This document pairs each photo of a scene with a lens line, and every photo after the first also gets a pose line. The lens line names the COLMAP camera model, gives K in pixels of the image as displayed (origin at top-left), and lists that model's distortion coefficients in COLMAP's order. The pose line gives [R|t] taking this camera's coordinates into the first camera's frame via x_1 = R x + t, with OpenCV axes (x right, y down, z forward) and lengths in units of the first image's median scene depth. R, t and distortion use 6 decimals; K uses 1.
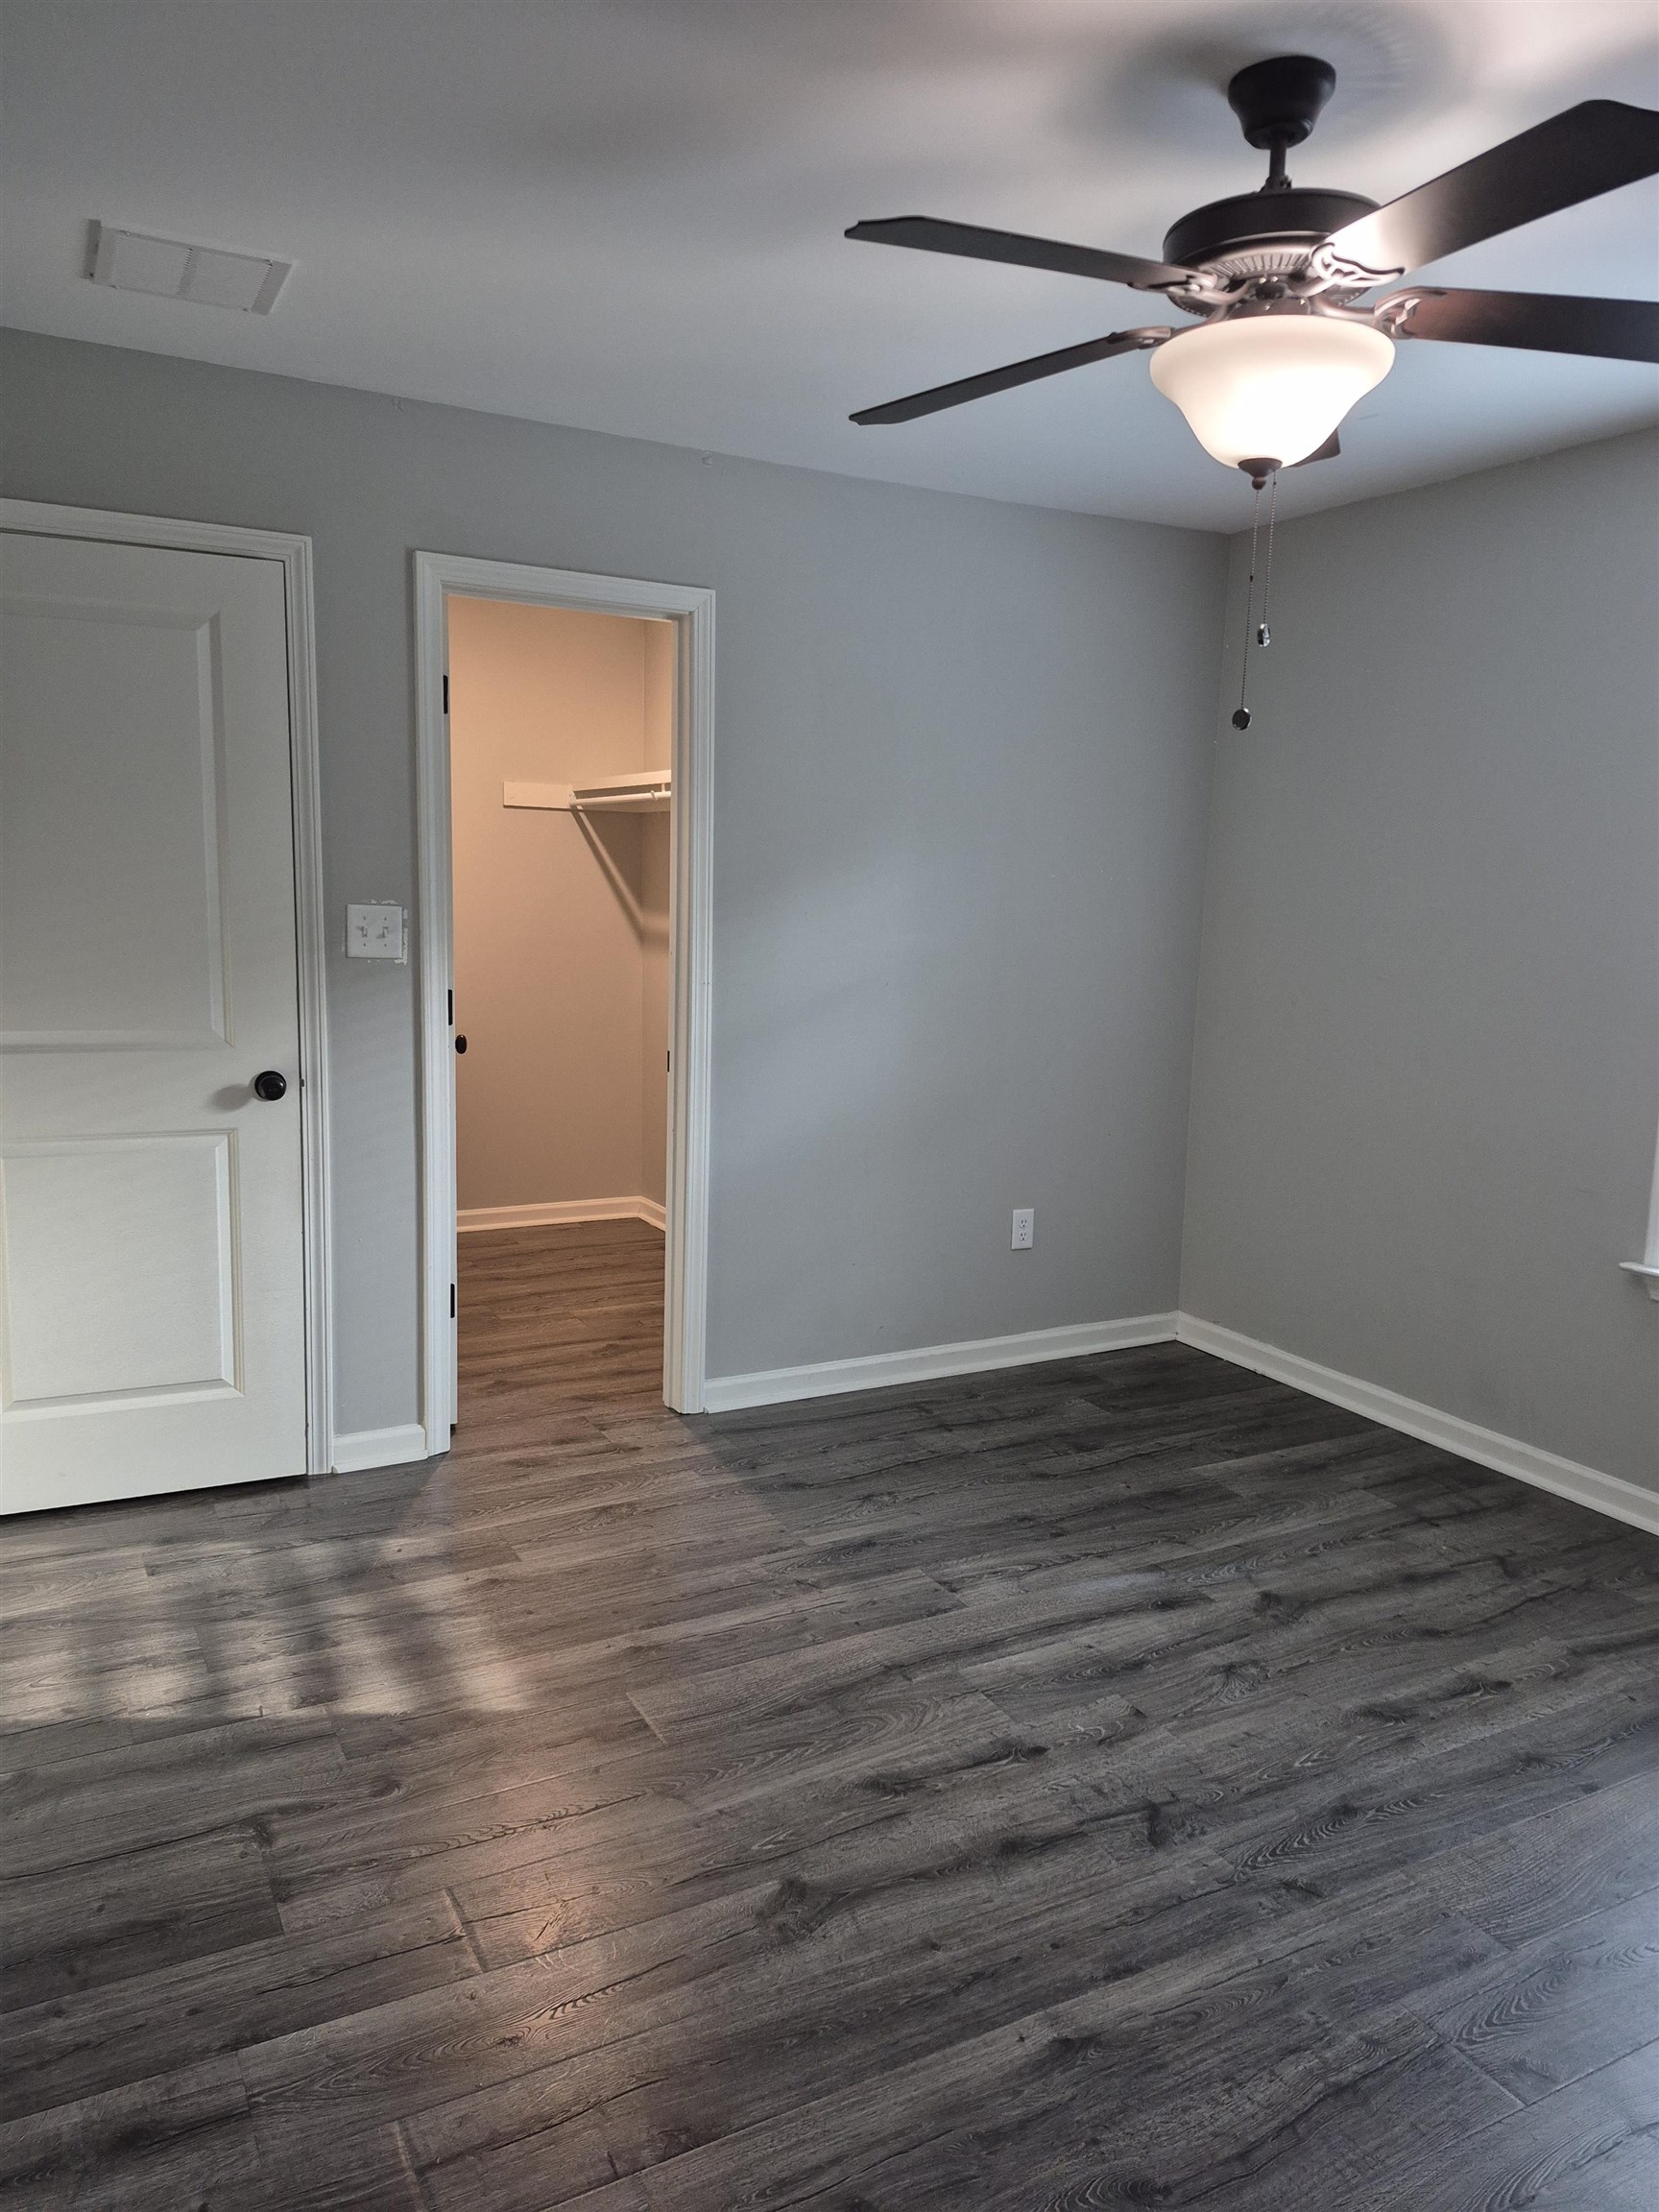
lens RADIAL K [[1575.3, 0, 814.8], [0, 1575.3, 1111.2], [0, 0, 1]] dist [0.047287, -0.031087]
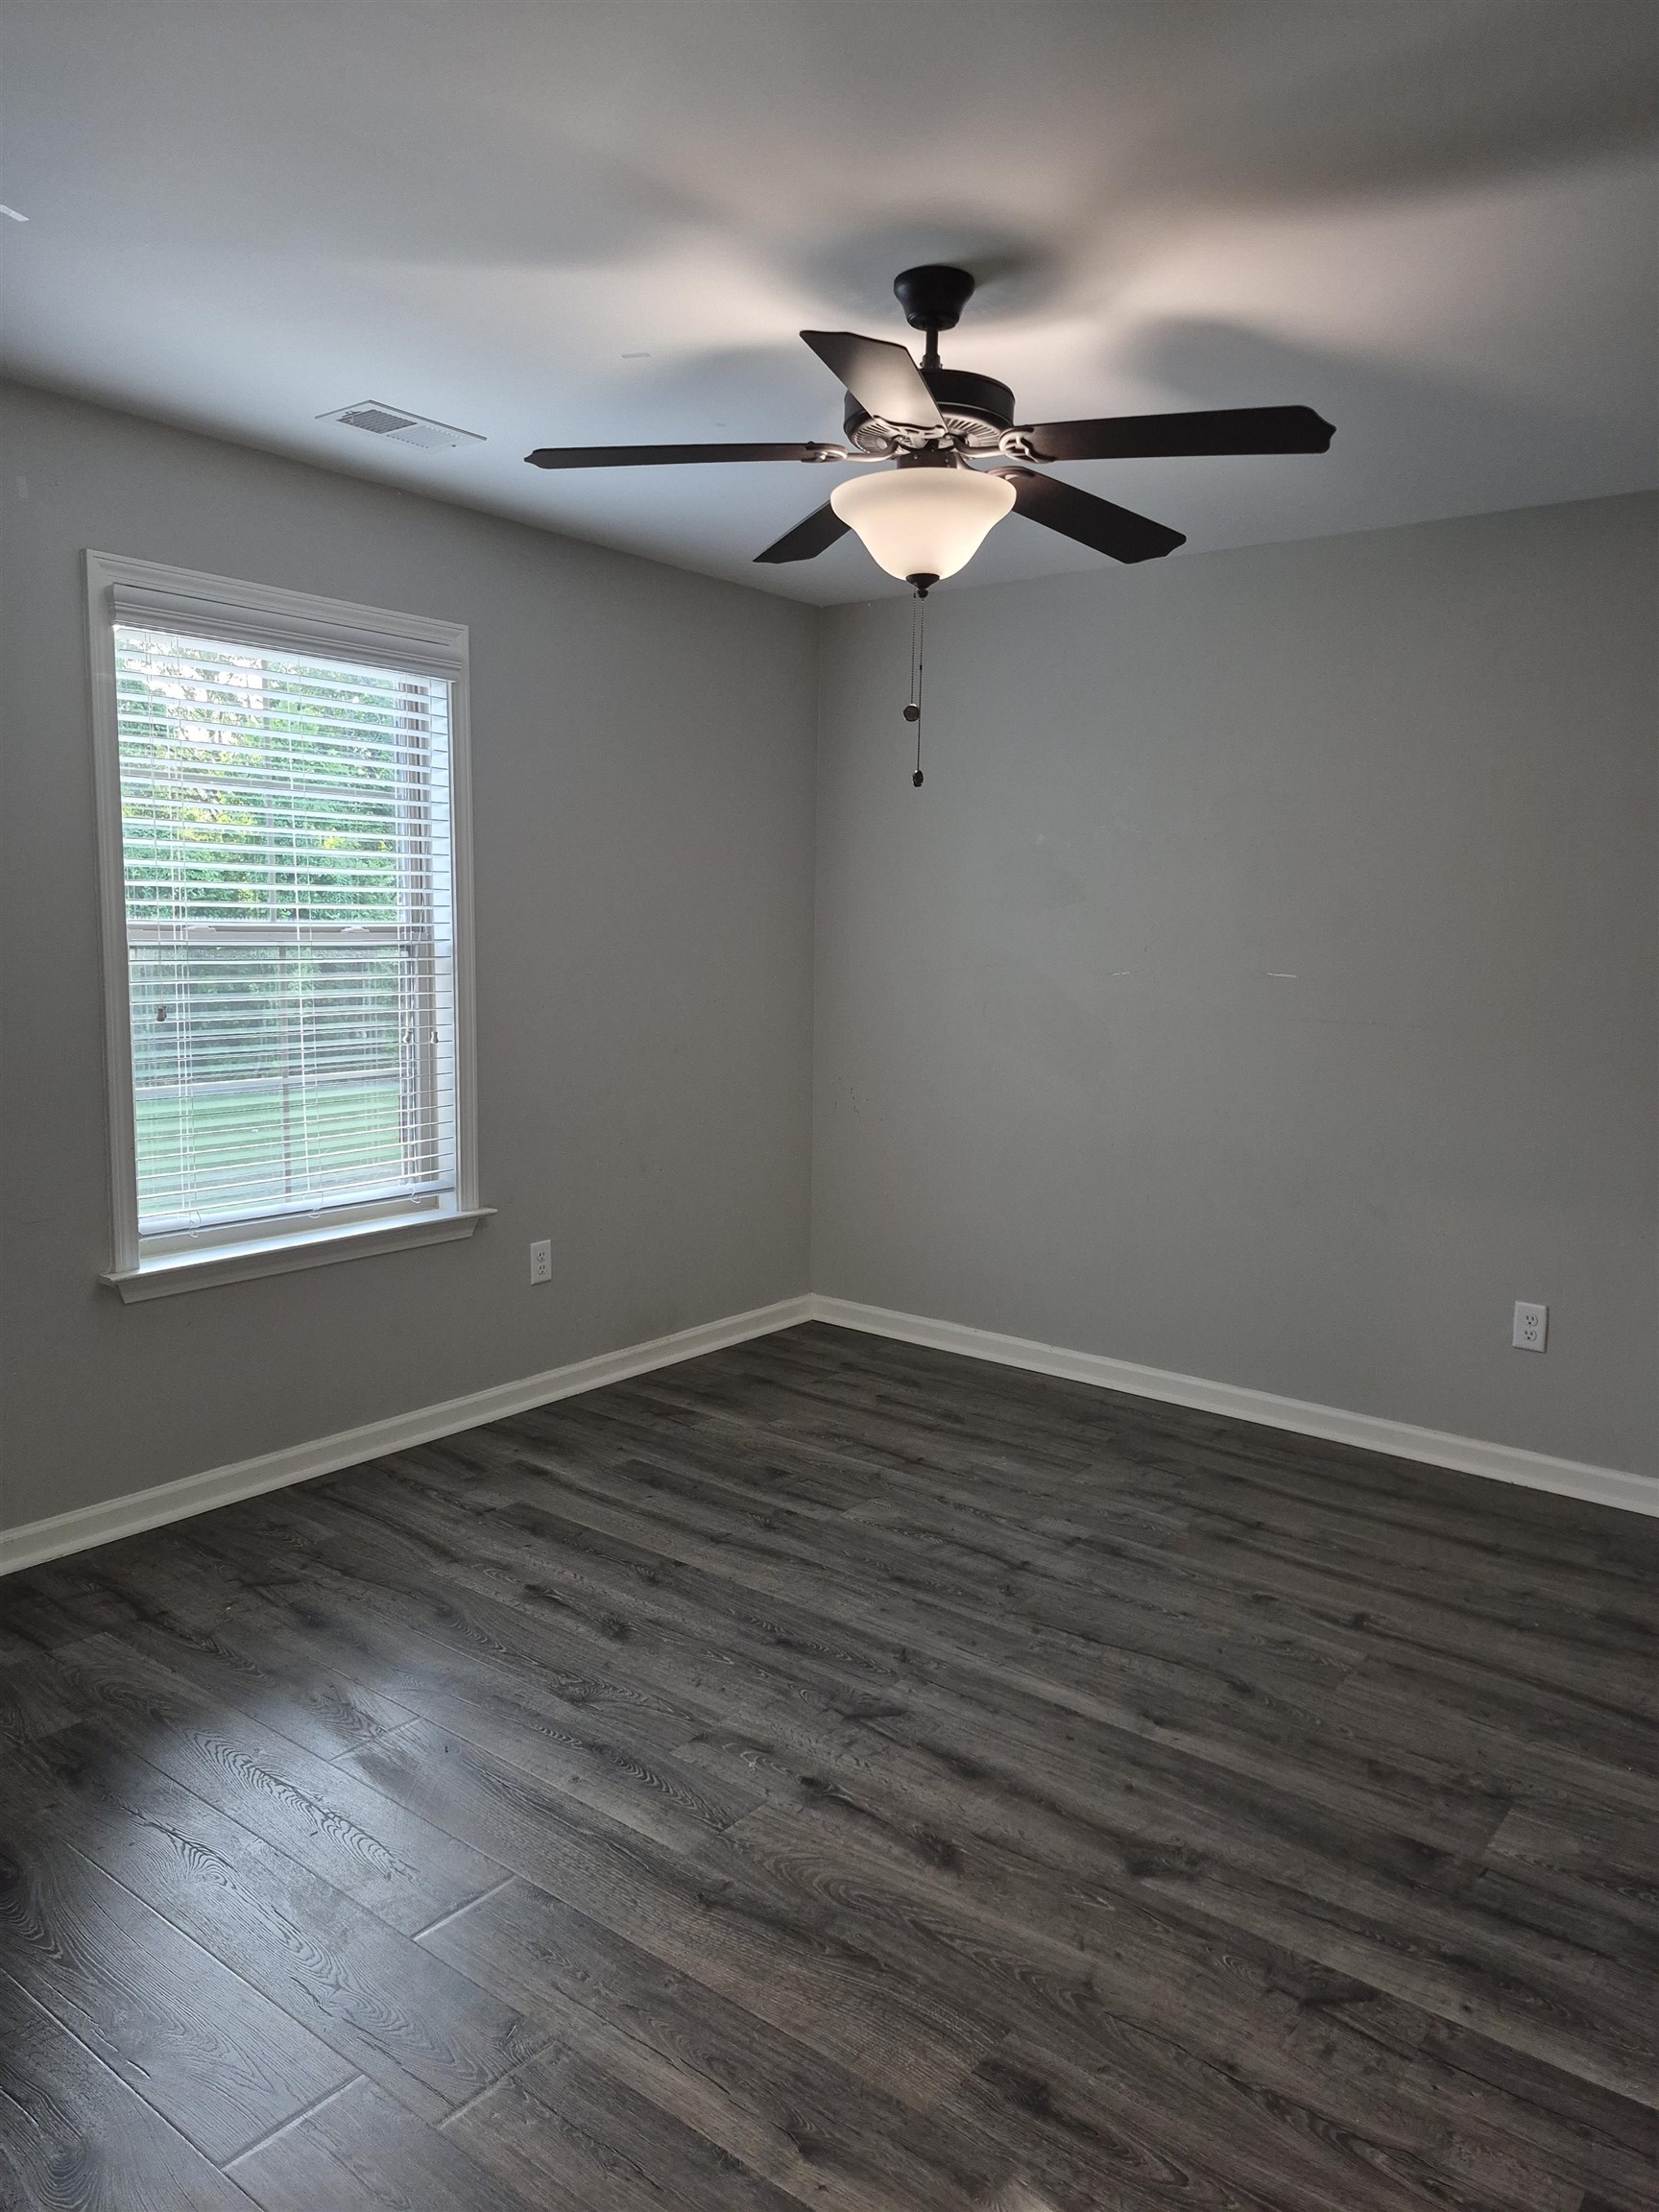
lens RADIAL K [[1575.3, 0, 789.0], [0, 1575.3, 1112.8], [0, 0, 1]] dist [0.047287, -0.031087]
pose [[-0.401389, -0.148376, 0.903810, -0.703695], [0.109225, 0.971995, 0.208077, -0.216932], [-0.909372, 0.182239, -0.373941, 1.330426]]
